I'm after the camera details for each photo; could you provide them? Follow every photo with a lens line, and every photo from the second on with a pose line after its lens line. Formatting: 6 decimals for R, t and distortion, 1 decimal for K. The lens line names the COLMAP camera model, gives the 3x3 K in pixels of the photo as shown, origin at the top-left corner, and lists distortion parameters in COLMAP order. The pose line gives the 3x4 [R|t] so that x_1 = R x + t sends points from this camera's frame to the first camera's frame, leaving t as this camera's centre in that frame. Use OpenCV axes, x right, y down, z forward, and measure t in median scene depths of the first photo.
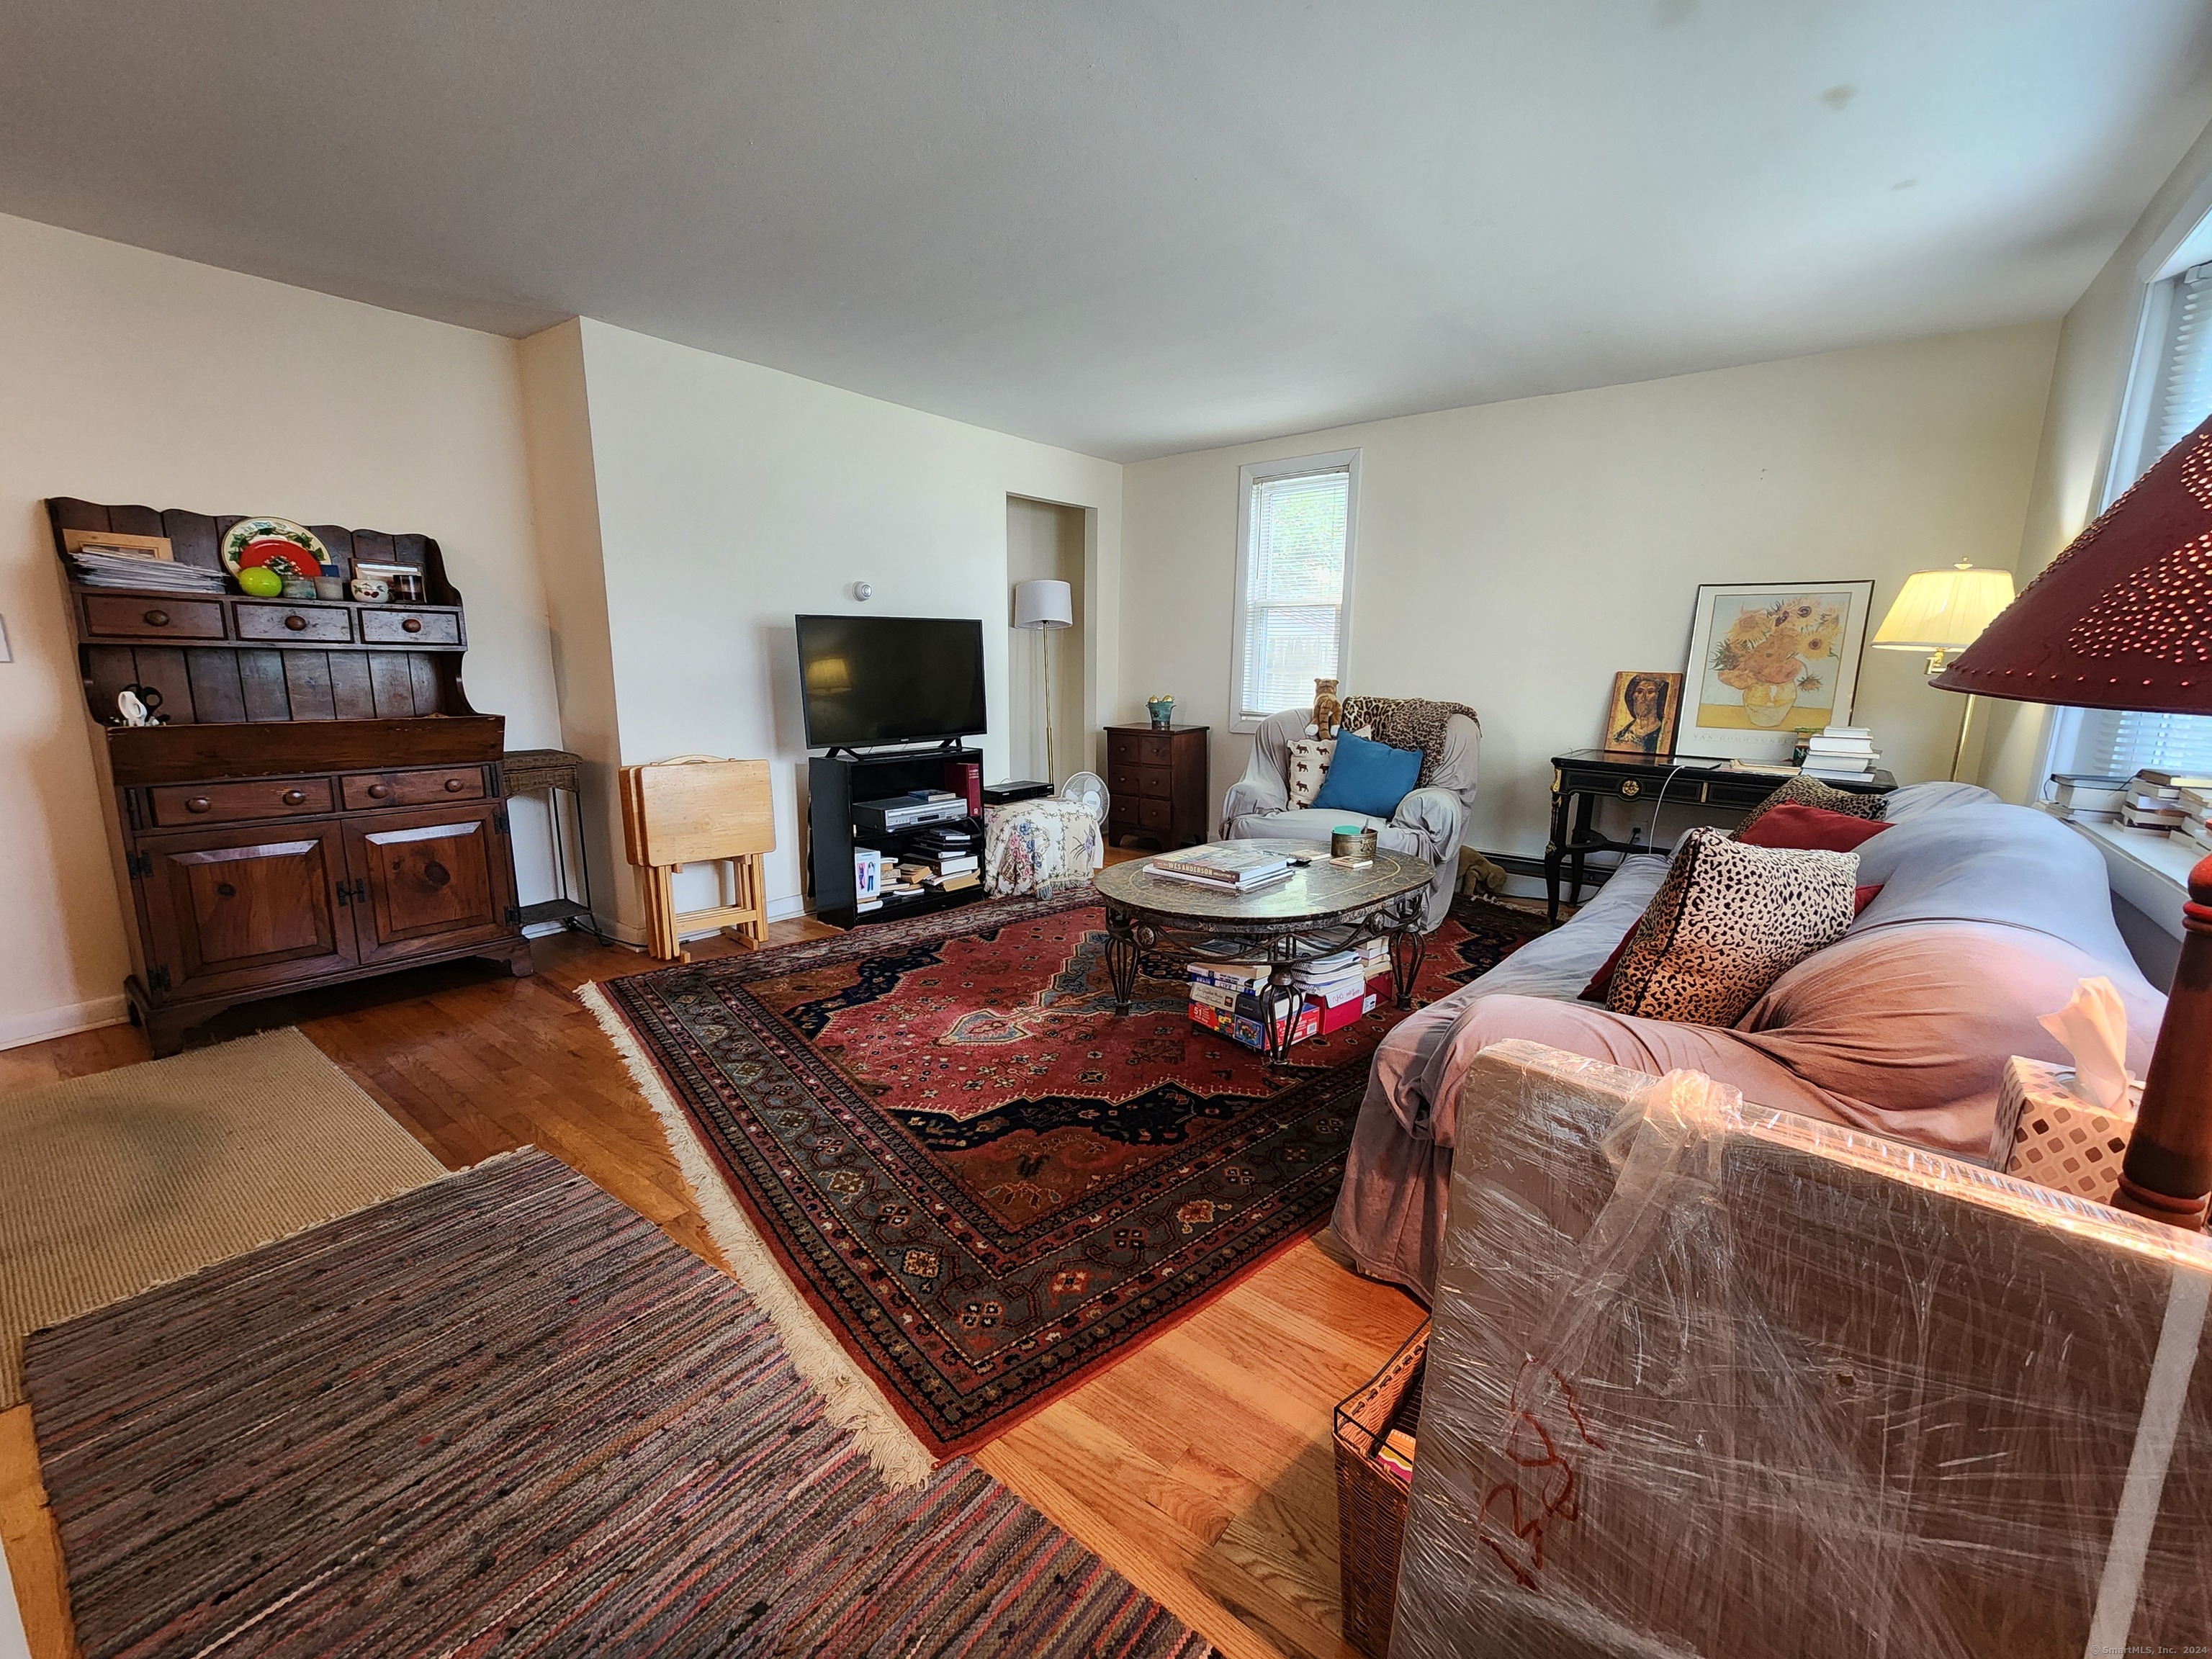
lens RADIAL K [[910.5, 0, 1100.1], [0, 910.5, 822.5], [0, 0, 1]] dist [0.000039, 0.000707]
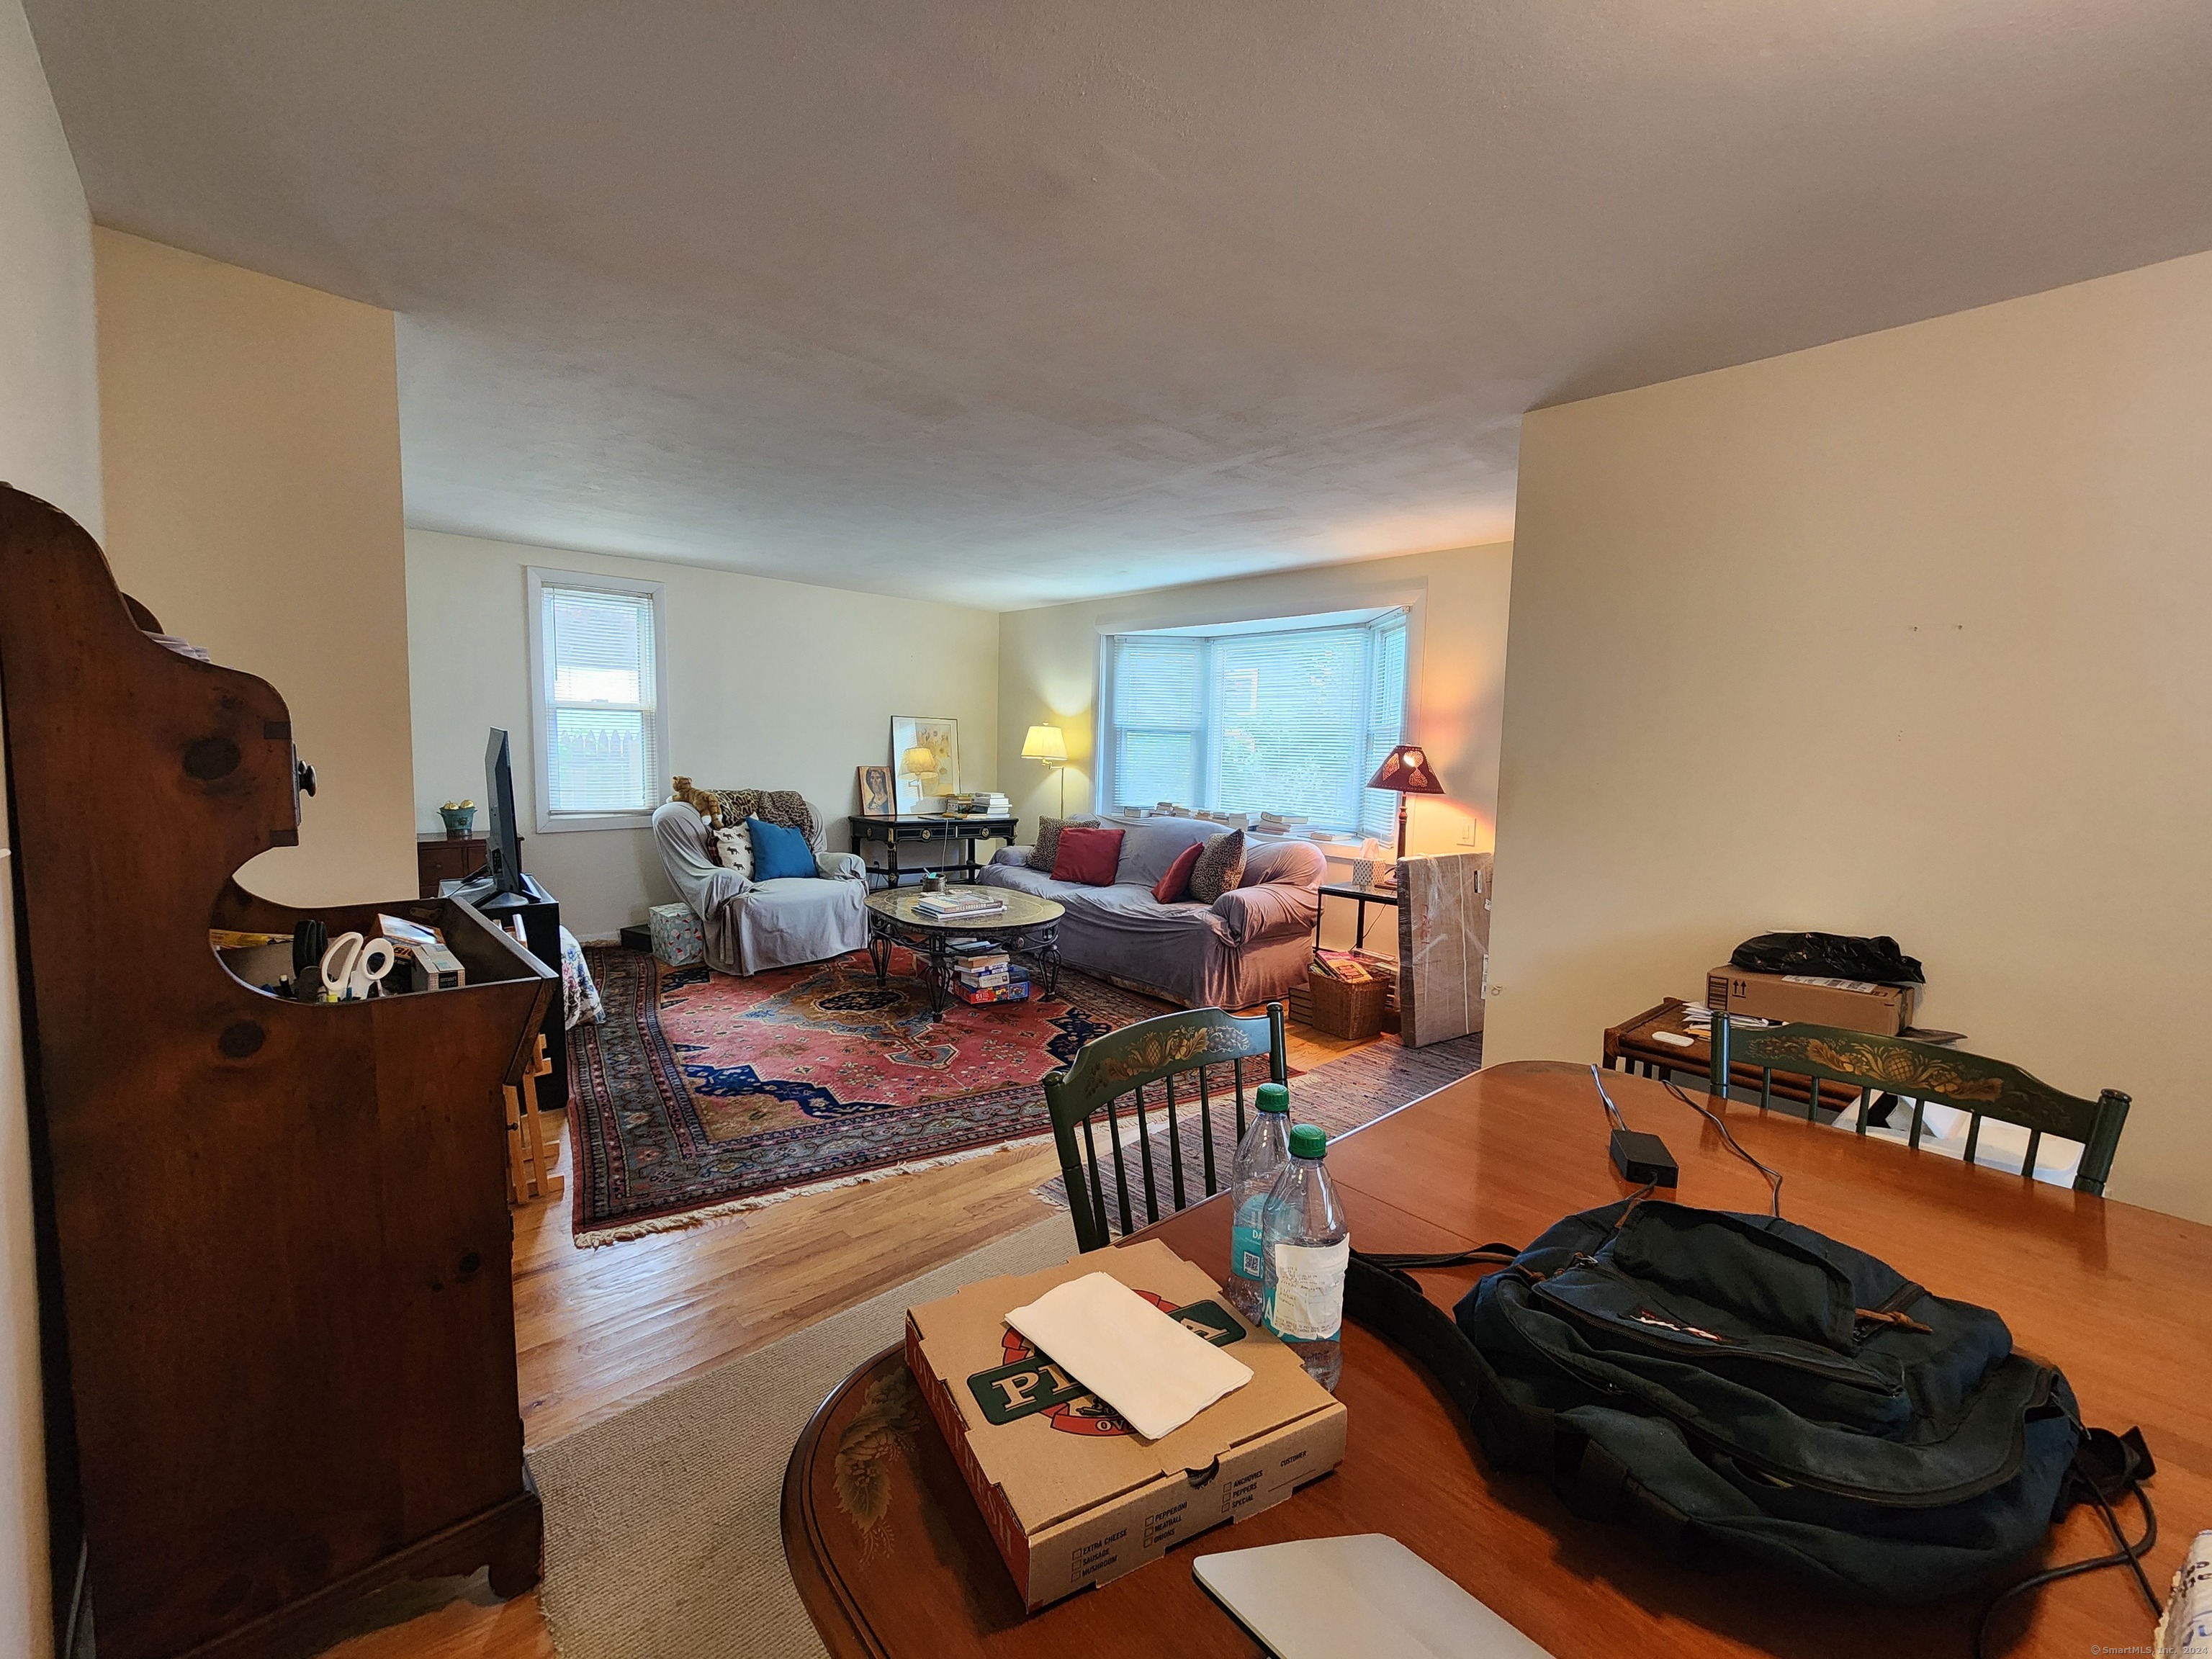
lens RADIAL K [[910.5, 0, 1096.2], [0, 910.5, 826.9], [0, 0, 1]] dist [0.000039, 0.000707]
pose [[0.162002, -0.095625, 0.982146, -1.395051], [0.151079, 0.985963, 0.071077, -0.164776], [-0.975157, 0.136867, 0.174175, 0.490486]]
